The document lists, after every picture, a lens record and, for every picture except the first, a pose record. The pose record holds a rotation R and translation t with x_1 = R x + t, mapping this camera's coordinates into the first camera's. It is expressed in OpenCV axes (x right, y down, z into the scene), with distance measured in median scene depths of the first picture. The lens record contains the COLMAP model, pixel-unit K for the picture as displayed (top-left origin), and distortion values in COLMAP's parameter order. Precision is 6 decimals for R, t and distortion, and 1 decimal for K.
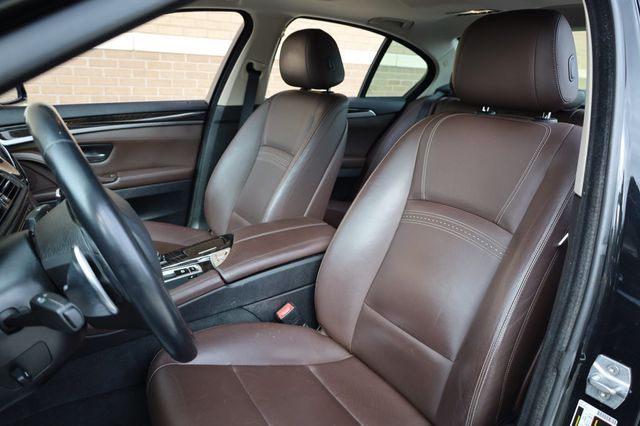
lens RADIAL K [[442.2, 0, 320.0], [0, 442.2, 213.0], [0, 0, 1]] dist [-0.000246, -0.001685]
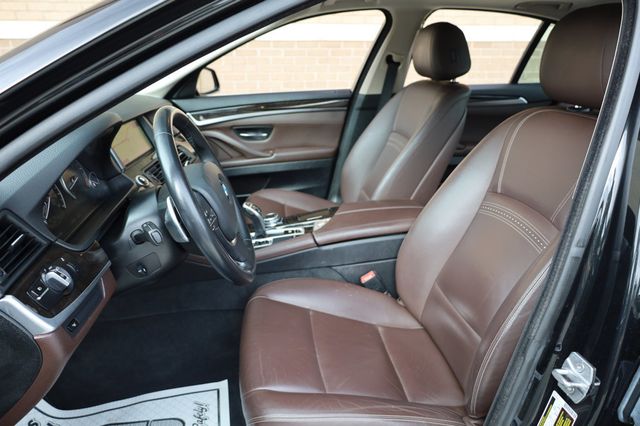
lens RADIAL K [[442.2, 0, 320.0], [0, 442.2, 213.0], [0, 0, 1]] dist [-0.000246, -0.001685]
pose [[0.905682, 0.112268, -0.408823, 0.200817], [-0.093595, 0.993455, 0.065472, -0.008394], [0.413498, -0.021033, 0.910262, -0.083686]]
